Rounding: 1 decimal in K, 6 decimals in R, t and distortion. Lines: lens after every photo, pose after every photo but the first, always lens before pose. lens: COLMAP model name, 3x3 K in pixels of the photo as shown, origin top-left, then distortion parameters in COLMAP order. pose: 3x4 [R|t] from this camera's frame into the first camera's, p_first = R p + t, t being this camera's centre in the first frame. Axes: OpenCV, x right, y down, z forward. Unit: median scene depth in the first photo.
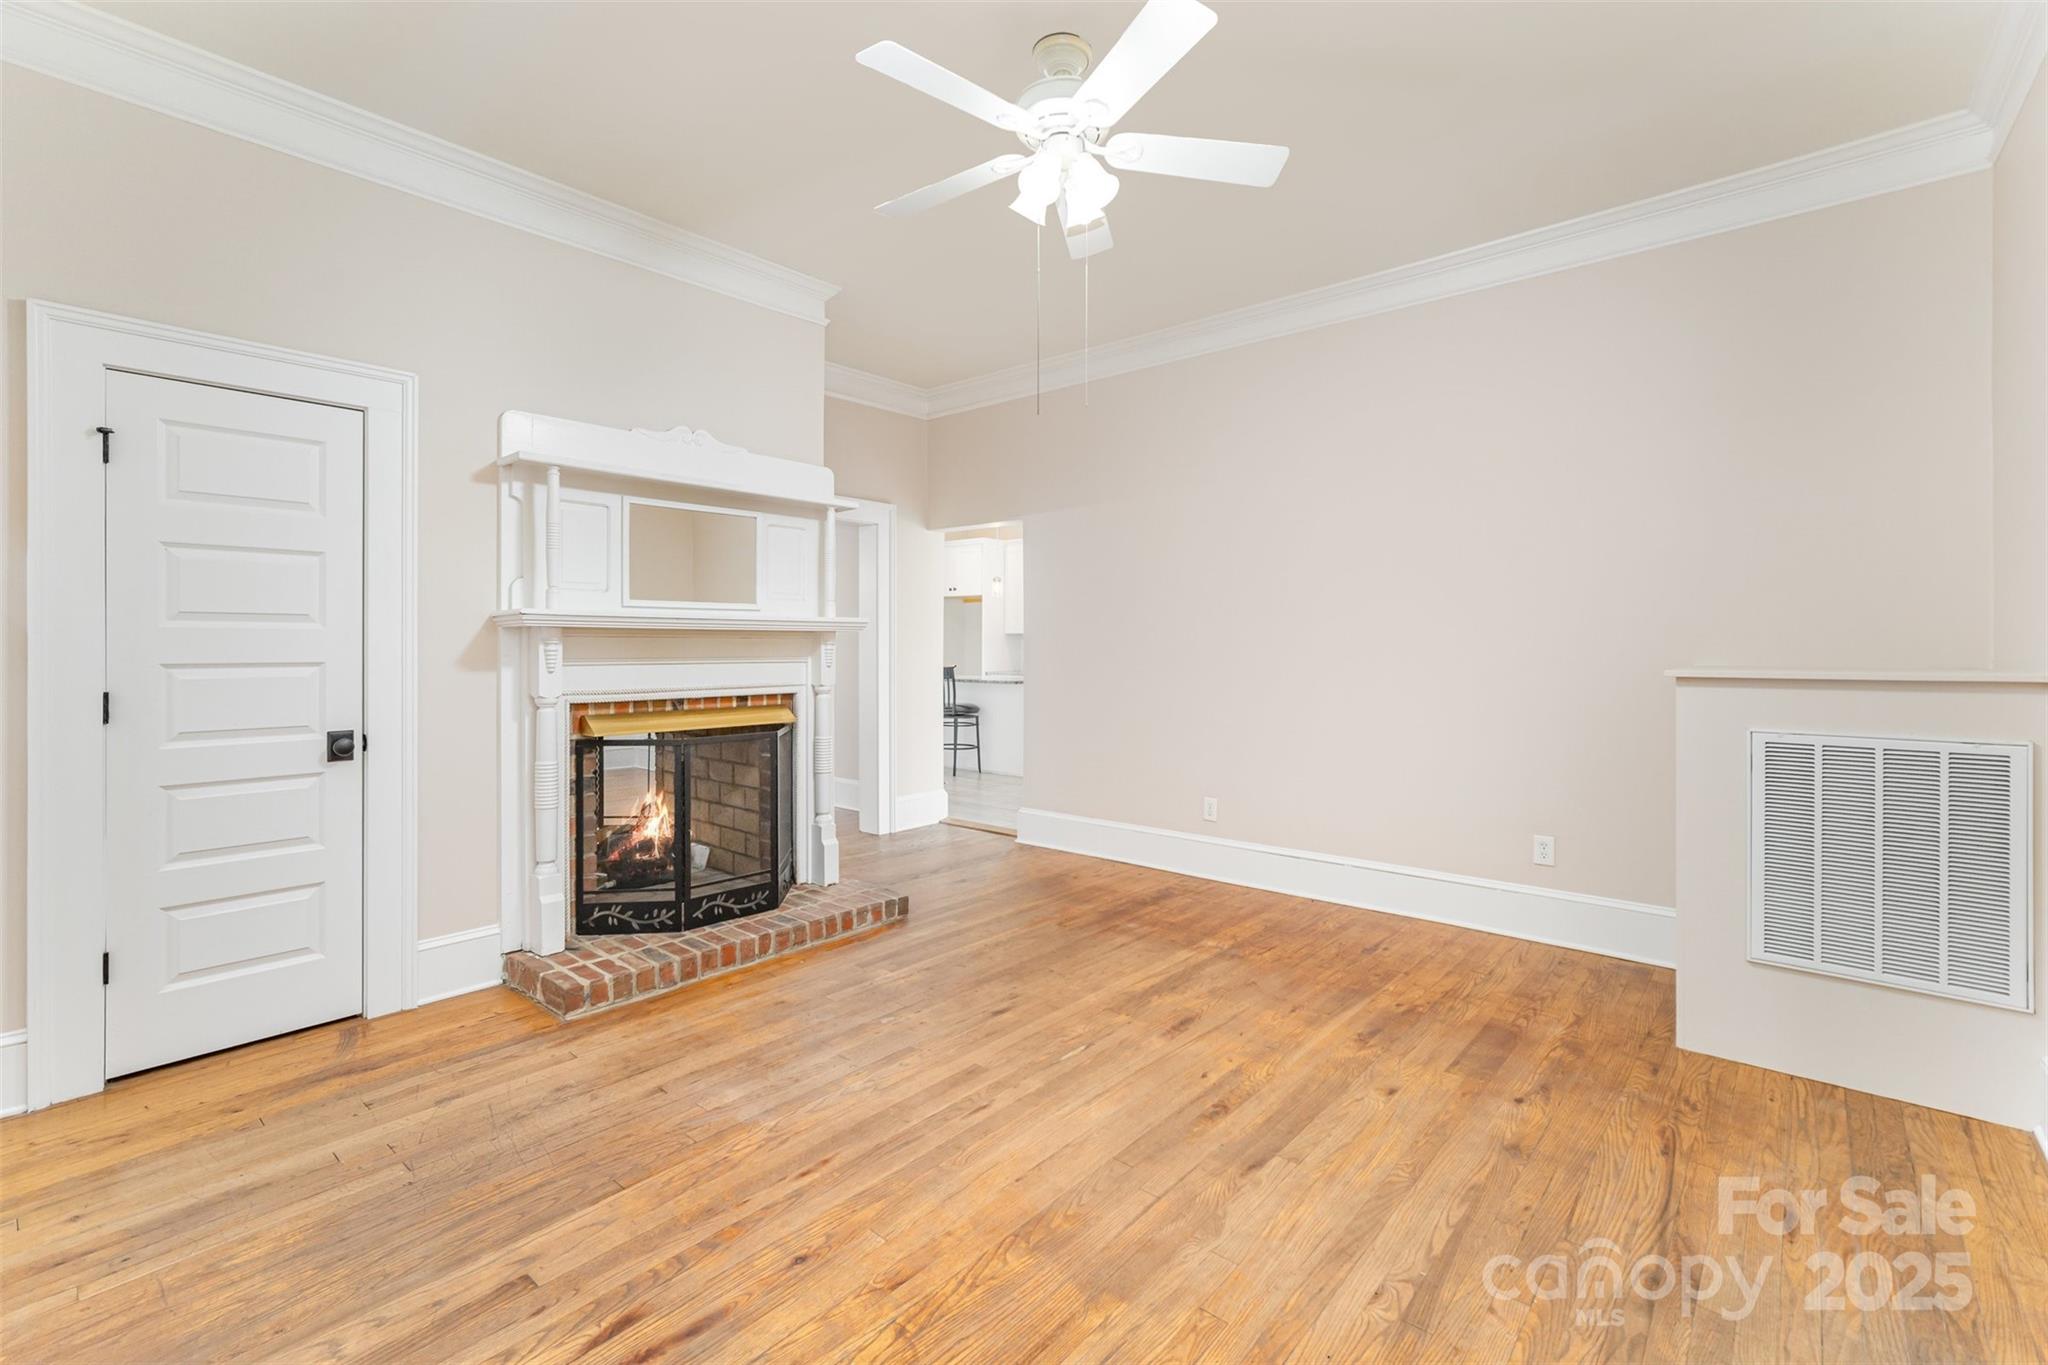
lens RADIAL K [[890.0, 0, 1030.4], [0, 890.0, 668.2], [0, 0, 1]] dist [-0.000140, 0.000089]
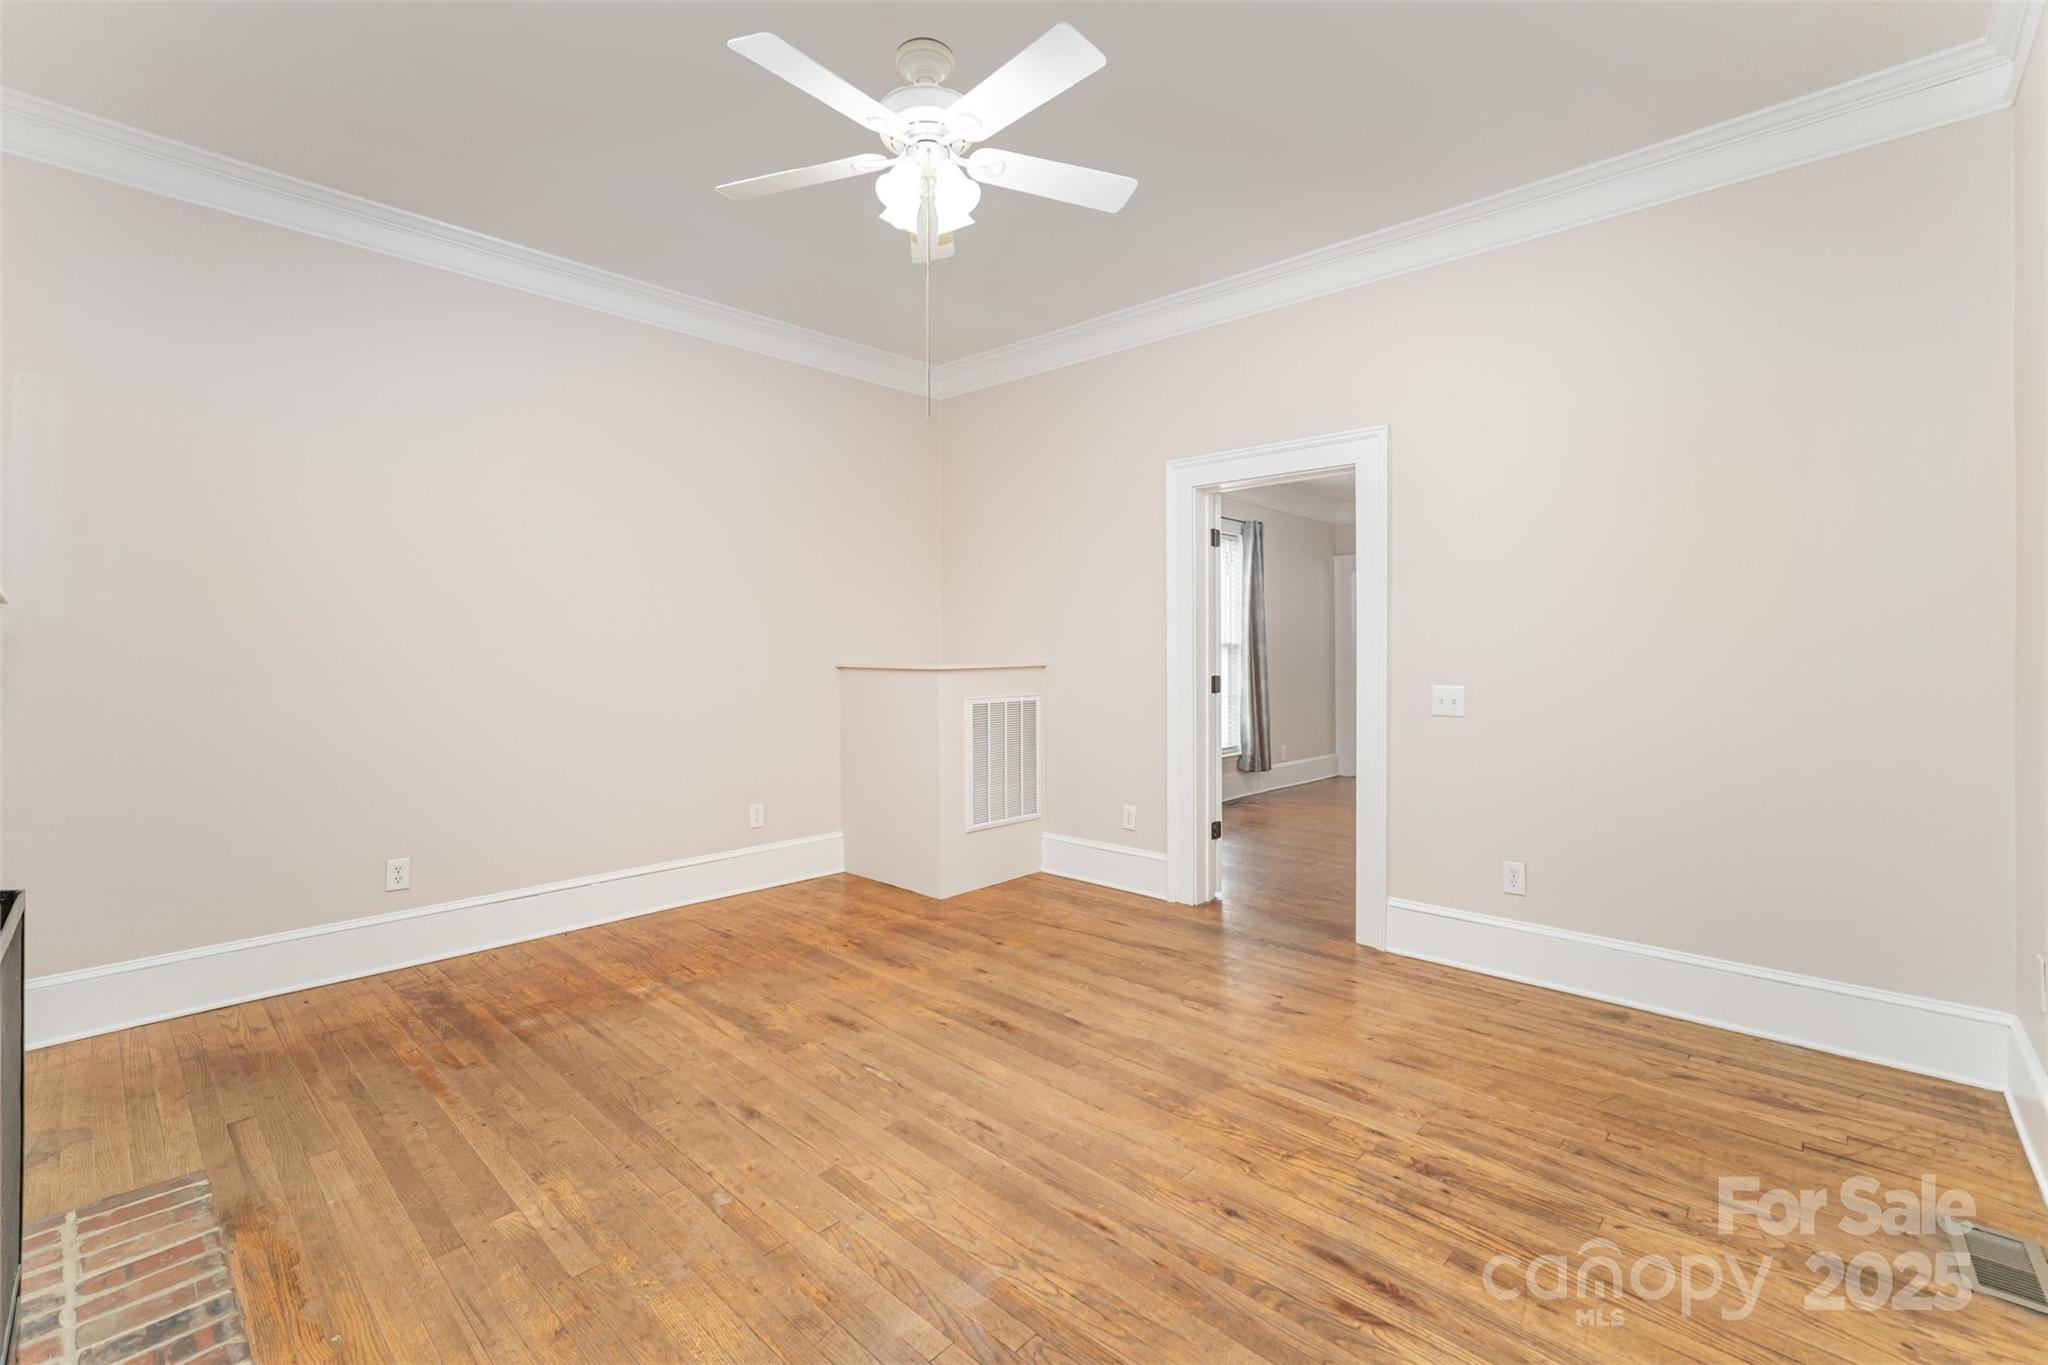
lens RADIAL K [[890.0, 0, 1031.2], [0, 890.0, 641.5], [0, 0, 1]] dist [-0.000140, 0.000089]
pose [[0.032685, 0.012396, 0.999389, -0.892377], [0.023078, 0.999647, -0.013154, -0.016738], [-0.999199, 0.023494, 0.032388, 0.780560]]
